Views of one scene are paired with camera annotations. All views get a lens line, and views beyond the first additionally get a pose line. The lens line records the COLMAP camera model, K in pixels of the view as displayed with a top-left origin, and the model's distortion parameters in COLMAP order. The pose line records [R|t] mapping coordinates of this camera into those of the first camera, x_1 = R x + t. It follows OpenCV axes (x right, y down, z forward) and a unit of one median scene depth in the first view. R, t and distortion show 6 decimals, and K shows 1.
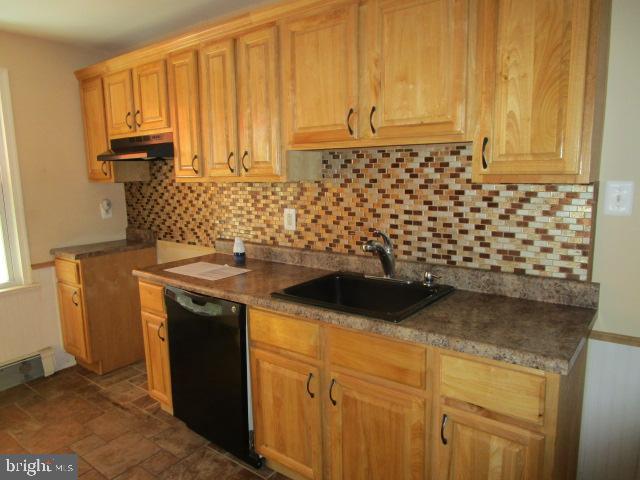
lens RADIAL K [[456.8, 0, 320.0], [0, 456.8, 240.0], [0, 0, 1]] dist [0.001787, -0.000583]
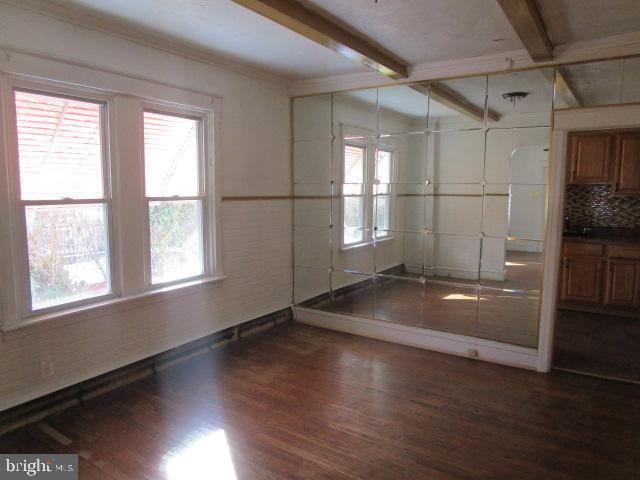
lens RADIAL K [[456.8, 0, 320.0], [0, 456.8, 240.0], [0, 0, 1]] dist [0.001787, -0.000583]
pose [[0.995849, 0.009846, 0.090482, -1.412903], [-0.006229, 0.999174, -0.040166, 0.228333], [-0.090803, 0.039436, 0.995088, -1.426640]]
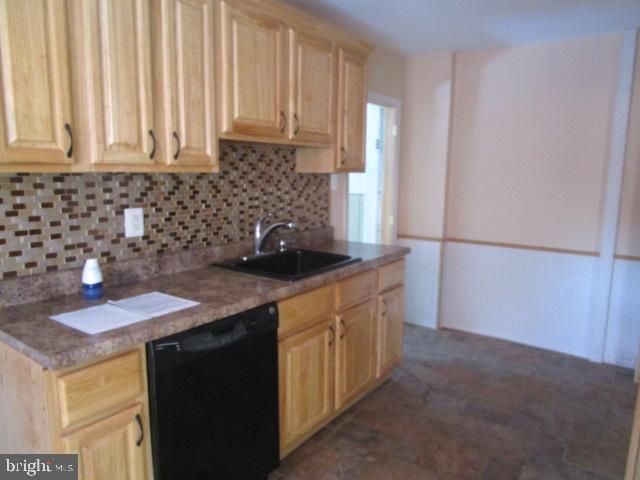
lens RADIAL K [[456.8, 0, 320.0], [0, 456.8, 240.0], [0, 0, 1]] dist [0.001787, -0.000583]
pose [[-0.036840, -0.137754, 0.989781, -0.930803], [0.137771, 0.980296, 0.141562, -0.090433], [-0.989779, 0.141579, -0.017135, 0.773704]]
